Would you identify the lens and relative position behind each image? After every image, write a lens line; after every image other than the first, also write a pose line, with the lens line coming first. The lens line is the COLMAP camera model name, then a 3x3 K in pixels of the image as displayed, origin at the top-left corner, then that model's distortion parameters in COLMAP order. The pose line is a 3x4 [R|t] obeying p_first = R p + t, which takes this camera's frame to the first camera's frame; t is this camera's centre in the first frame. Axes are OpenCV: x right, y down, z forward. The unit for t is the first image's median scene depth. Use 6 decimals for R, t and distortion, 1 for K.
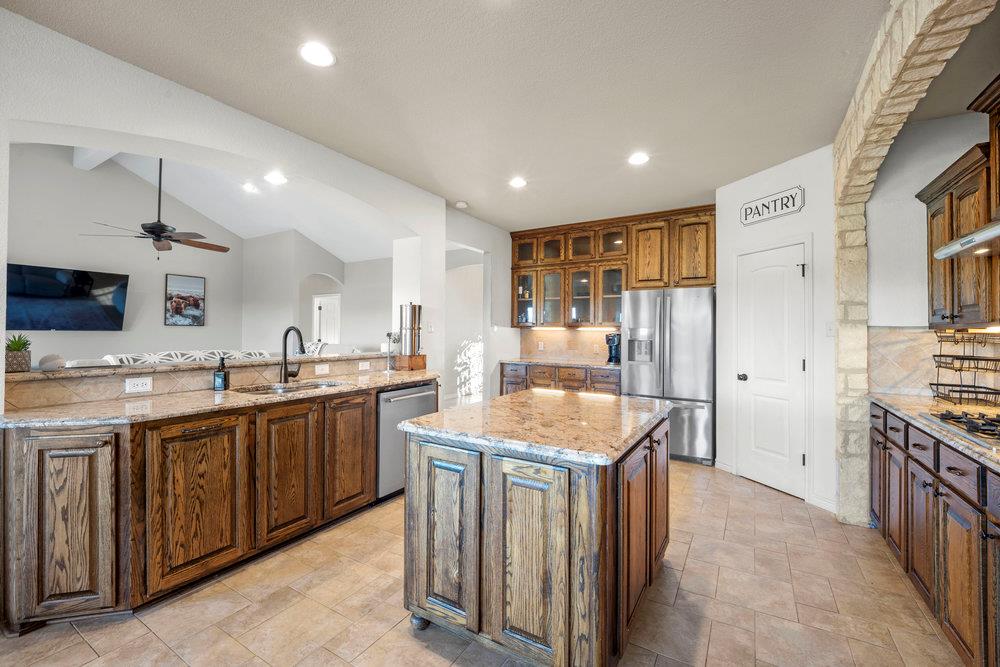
lens RADIAL K [[418.5, 0, 500.0], [0, 418.5, 333.5], [0, 0, 1]] dist [-0.003510, -0.000248]
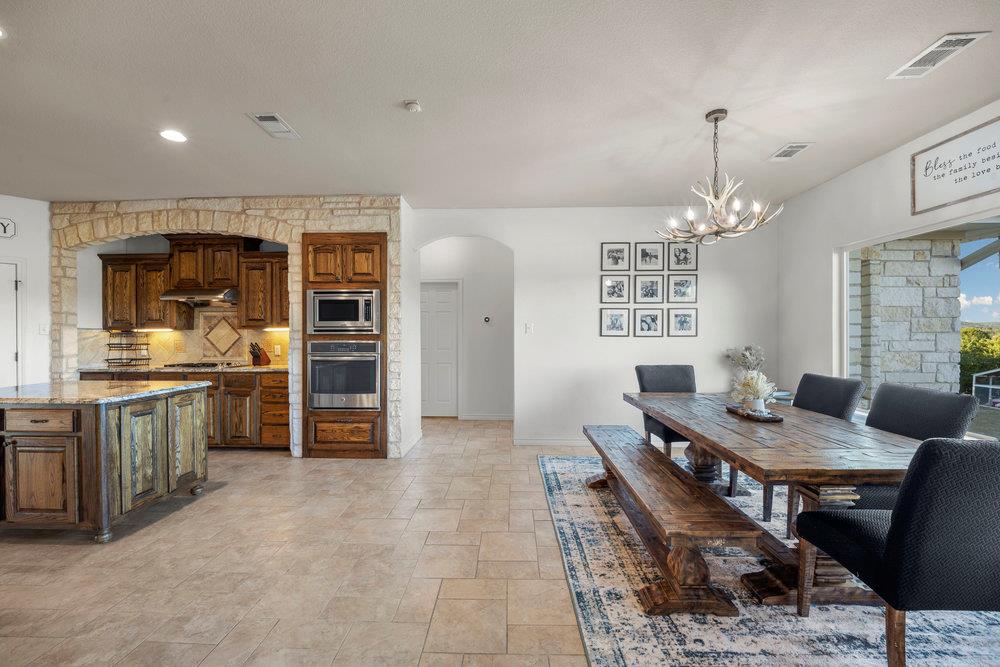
lens RADIAL K [[412.8, 0, 500.0], [0, 412.8, 333.5], [0, 0, 1]] dist [-0.016272, -0.000108]
pose [[-0.489217, -0.007968, 0.872126, -0.495435], [0.001334, 0.999950, 0.009884, -0.003254], [-0.872161, 0.005999, -0.489182, 0.122081]]
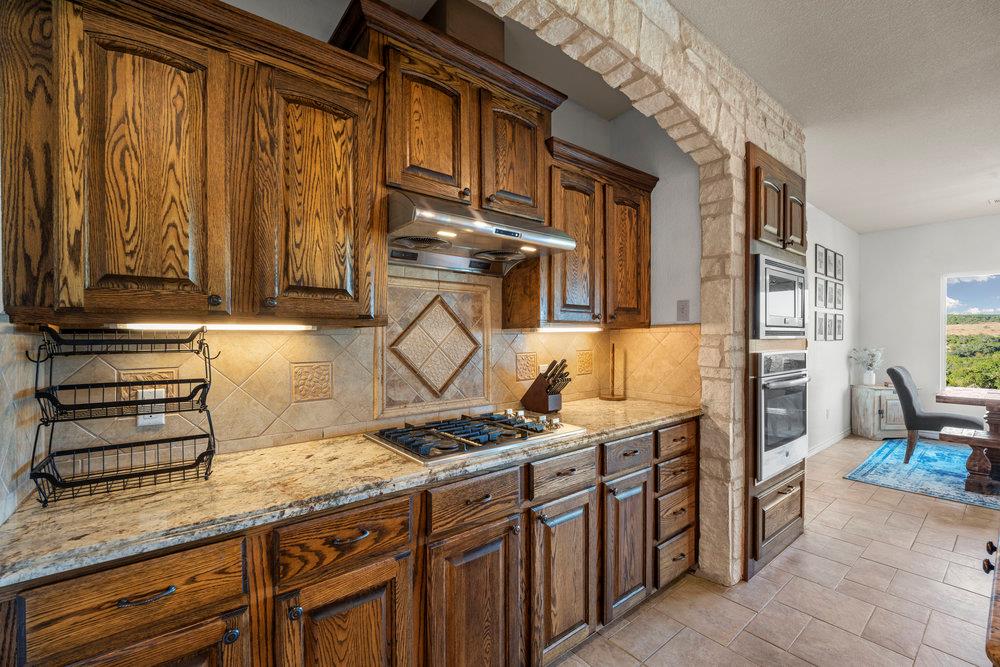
lens RADIAL K [[410.0, 0, 500.0], [0, 410.0, 339.2], [0, 0, 1]] dist [0.001587, -0.000145]
pose [[-0.934943, -0.006640, 0.354735, 0.193258], [-0.001986, 0.999907, 0.013481, -0.000533], [-0.354792, 0.011899, -0.934870, 0.417467]]
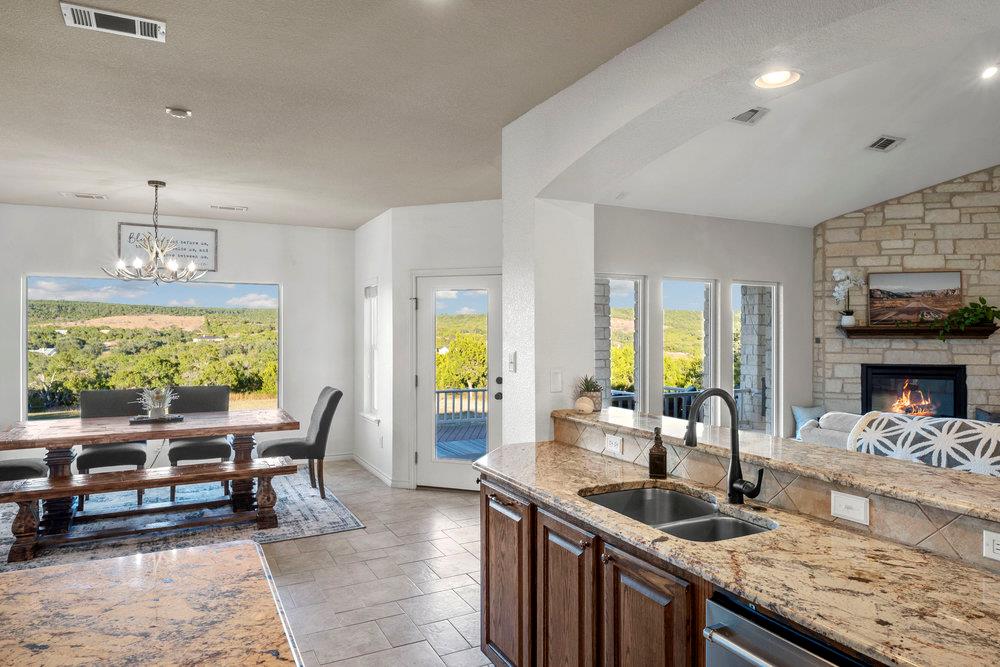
lens RADIAL K [[628.0, 0, 501.2], [0, 628.0, 329.3], [0, 0, 1]] dist [0.031642, -0.045504]
pose [[-0.524288, -0.007651, -0.851507, 0.108250], [-0.008430, 0.999957, -0.003794, -0.032252], [0.851499, 0.005189, -0.524330, 0.457415]]
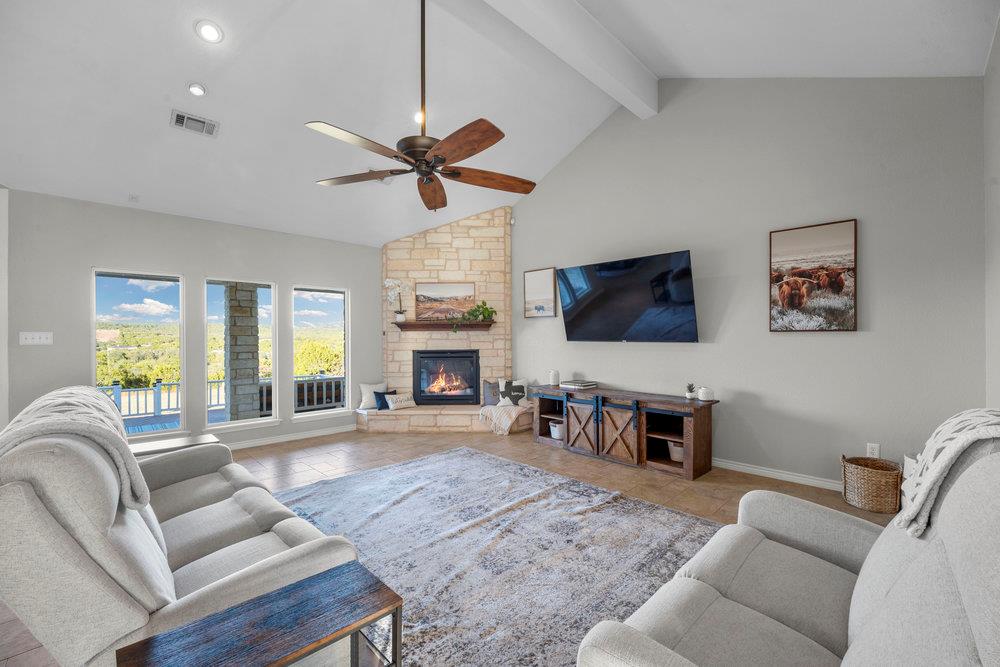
lens RADIAL K [[410.0, 0, 500.0], [0, 410.0, 339.2], [0, 0, 1]] dist [0.001587, -0.000145]
pose [[-0.244914, -0.003023, -0.969540, -0.222929], [-0.000770, 0.999995, -0.002923, -0.008454], [0.969544, 0.000031, -0.244916, 0.797125]]
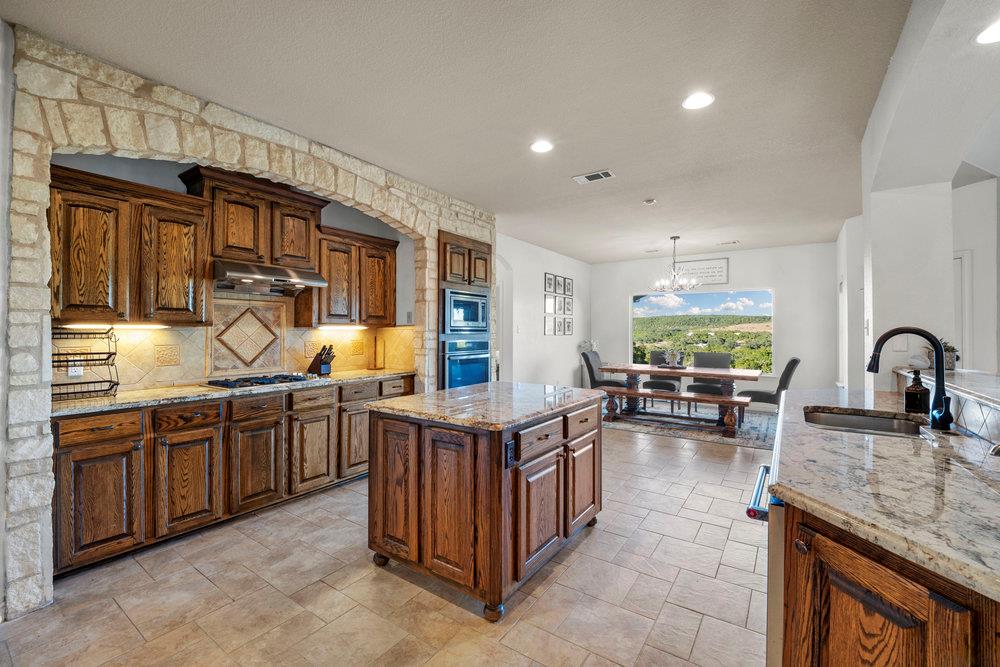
lens RADIAL K [[414.7, 0, 502.8], [0, 414.7, 328.3], [0, 0, 1]] dist [-0.011685, -0.000481]
pose [[-0.998260, -0.006933, 0.058557, 0.014564], [-0.007224, 0.999963, -0.004768, -0.002236], [-0.058522, -0.005183, -0.998273, 0.628913]]
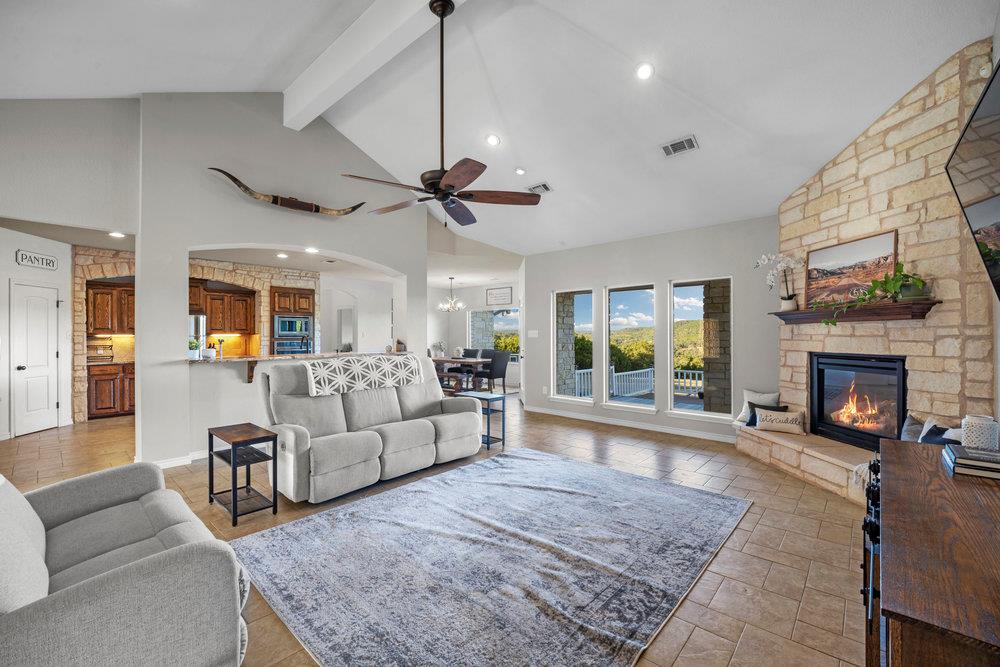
lens RADIAL K [[412.8, 0, 500.0], [0, 412.8, 333.5], [0, 0, 1]] dist [-0.016272, -0.000108]
pose [[-0.983356, -0.004171, 0.181639, -0.672078], [-0.004002, 0.999991, 0.001300, -0.012643], [-0.181643, 0.000551, -0.983364, 1.052412]]
